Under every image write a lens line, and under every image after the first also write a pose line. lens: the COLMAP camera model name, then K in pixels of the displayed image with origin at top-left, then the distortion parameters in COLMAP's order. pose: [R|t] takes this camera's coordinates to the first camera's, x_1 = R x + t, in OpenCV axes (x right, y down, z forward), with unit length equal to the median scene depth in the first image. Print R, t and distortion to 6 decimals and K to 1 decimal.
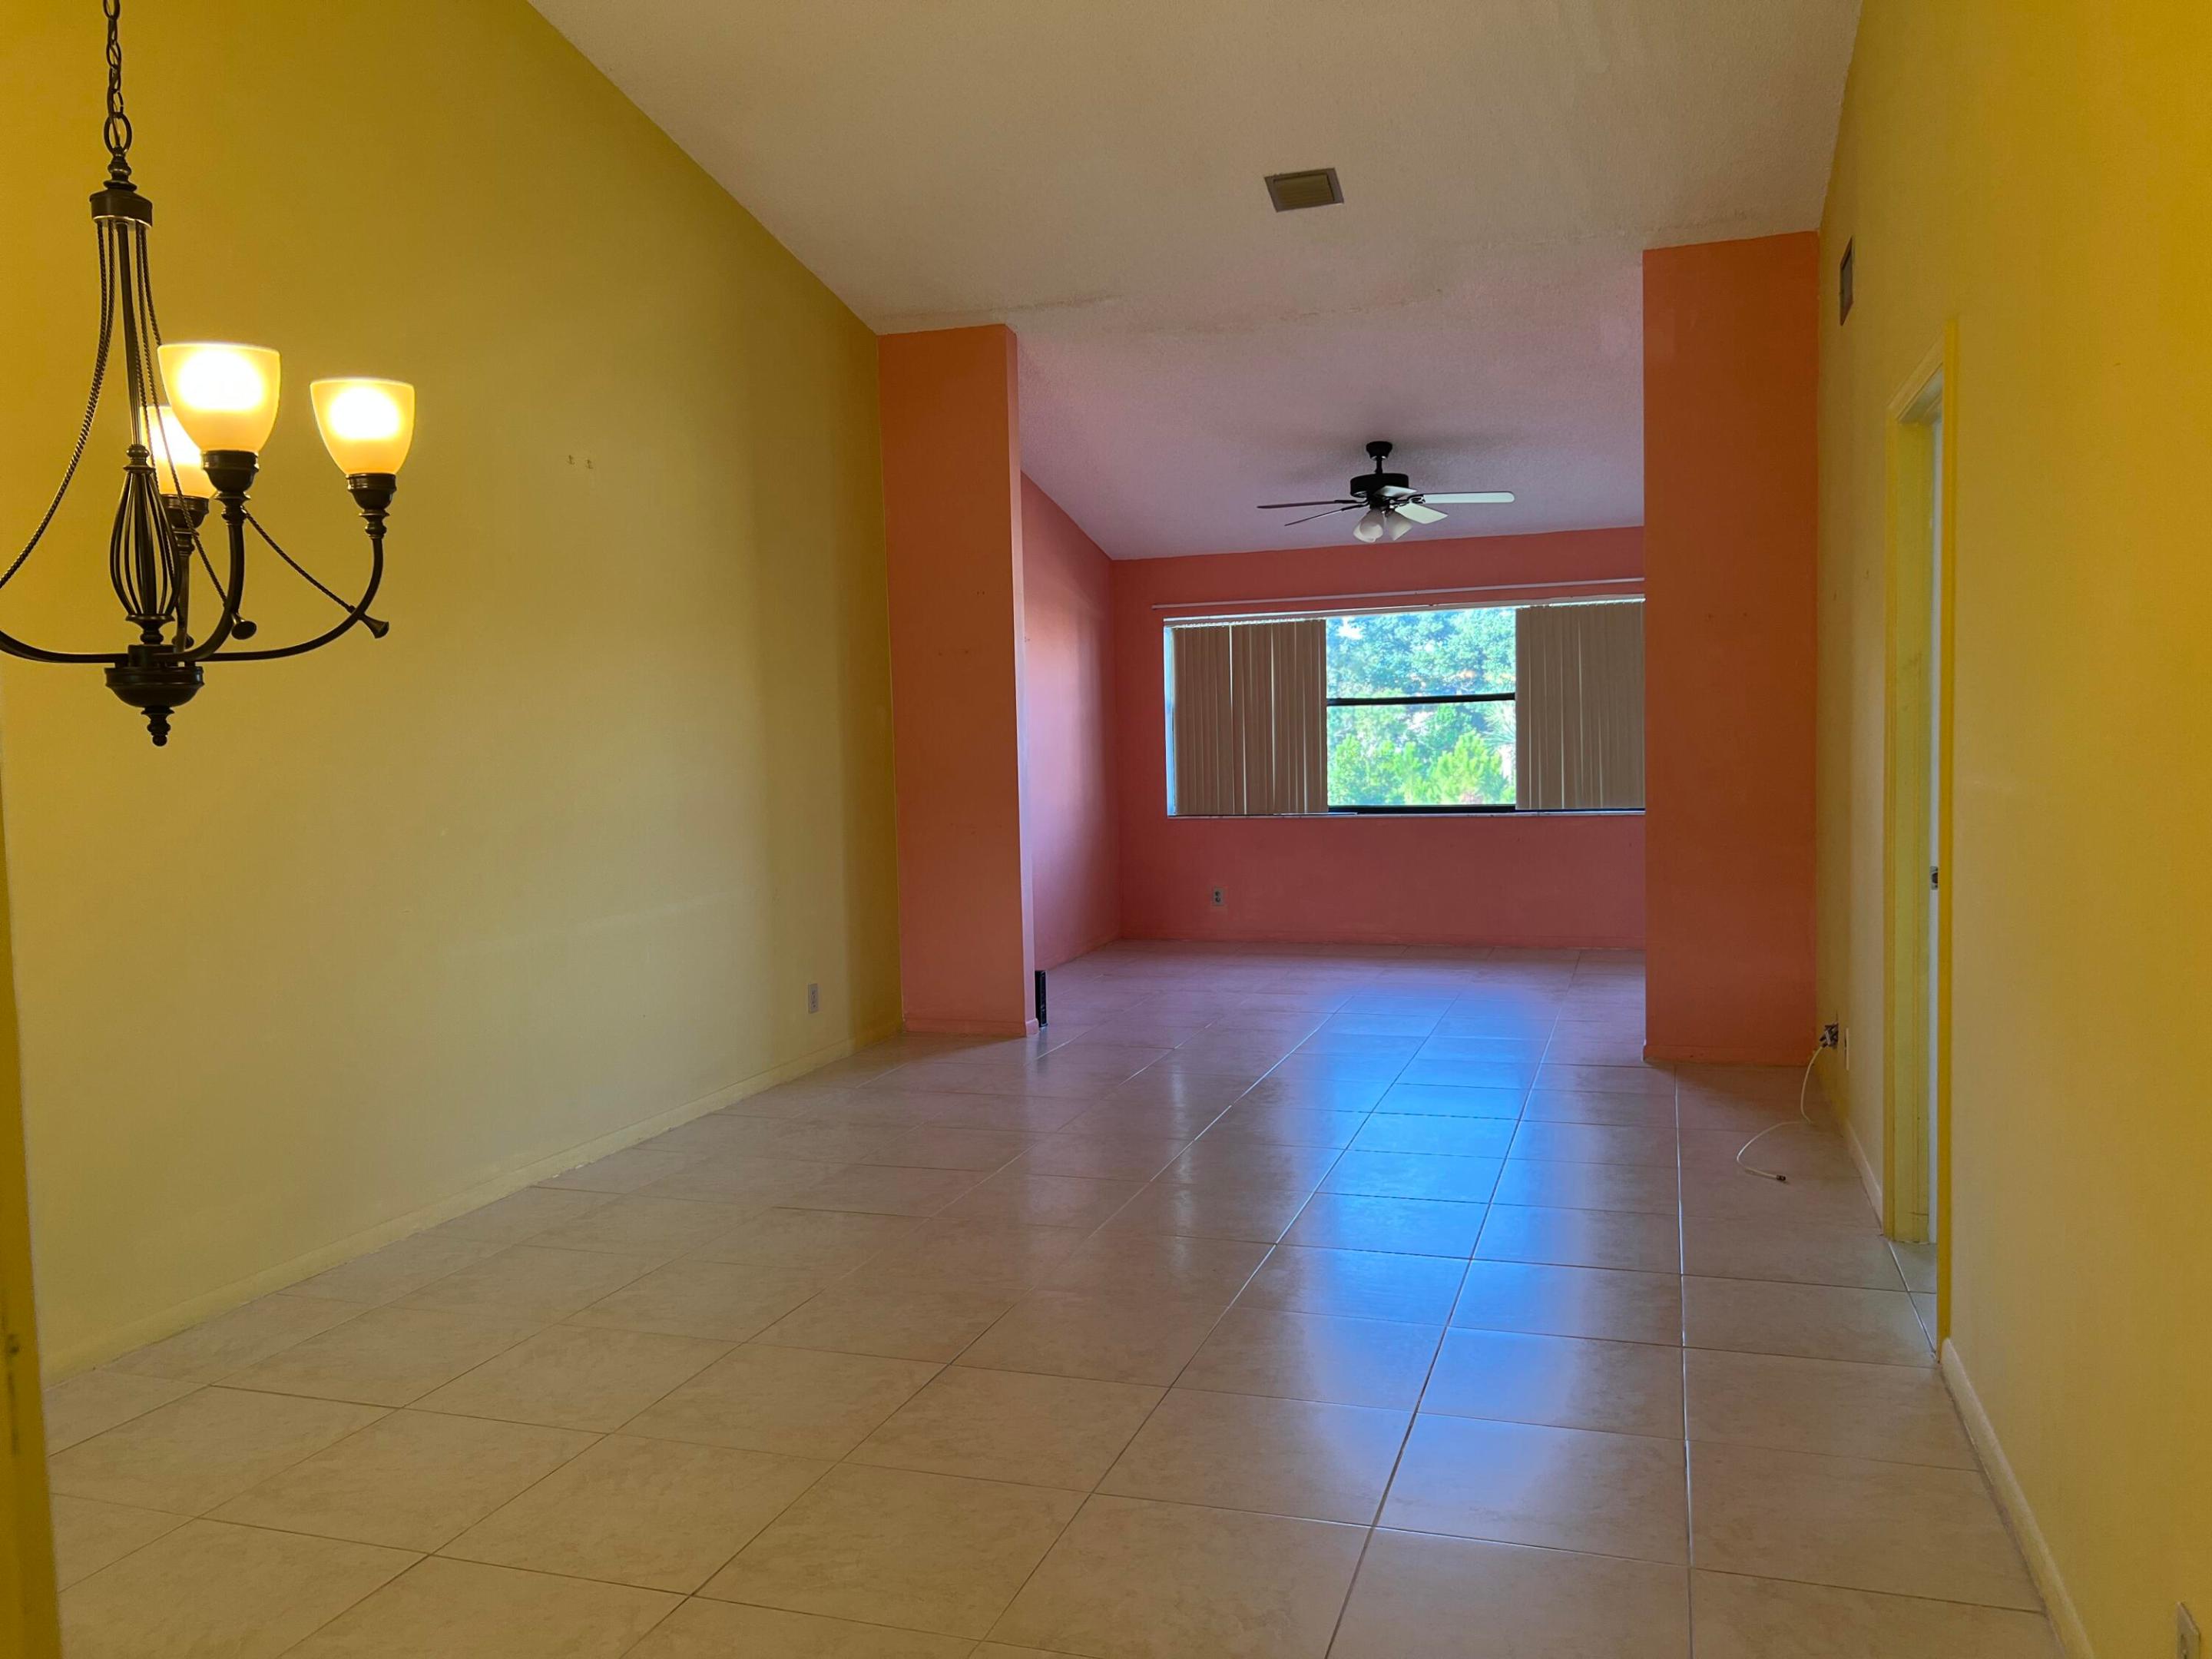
lens RADIAL K [[1654.2, 0, 1096.6], [0, 1654.2, 835.2], [0, 0, 1]] dist [0.178790, -0.002017]
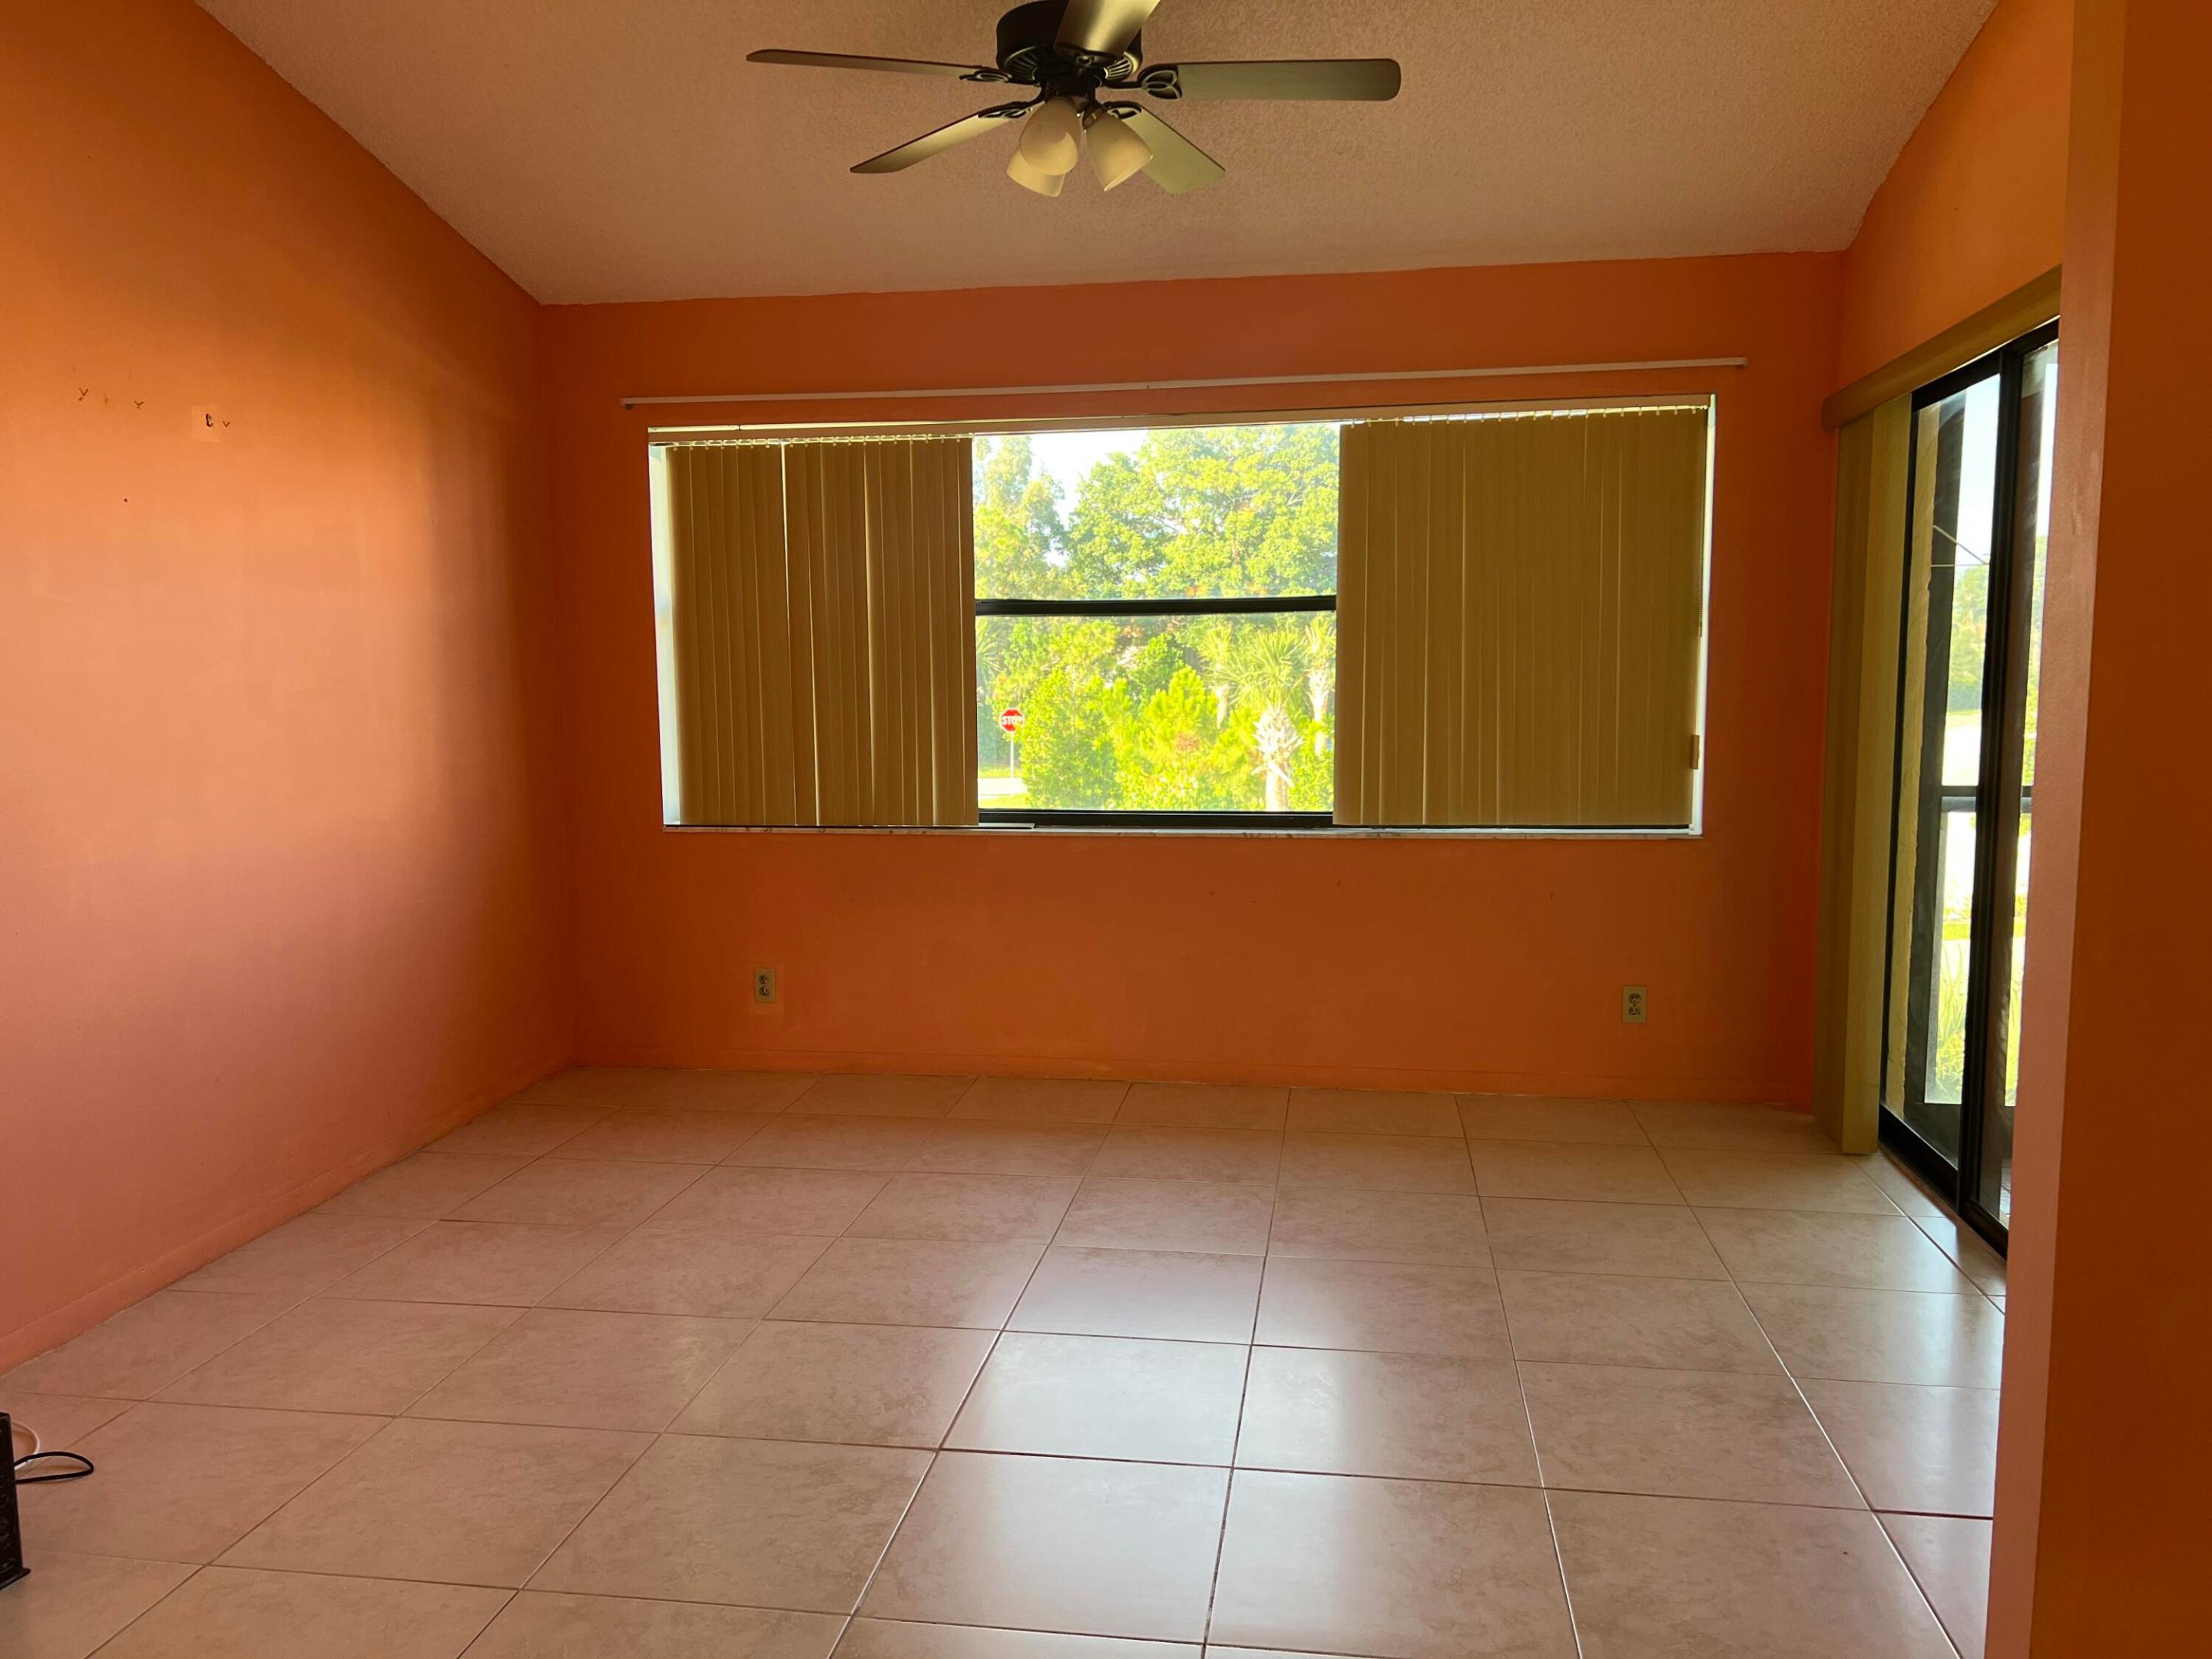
lens RADIAL K [[1674.3, 0, 1105.5], [0, 1674.3, 862.8], [0, 0, 1]] dist [0.037830, -0.005482]
pose [[0.984037, -0.002664, 0.177946, 0.084580], [-0.007374, 0.998419, 0.055724, -0.029965], [-0.177813, -0.056147, 0.982461, 0.475710]]
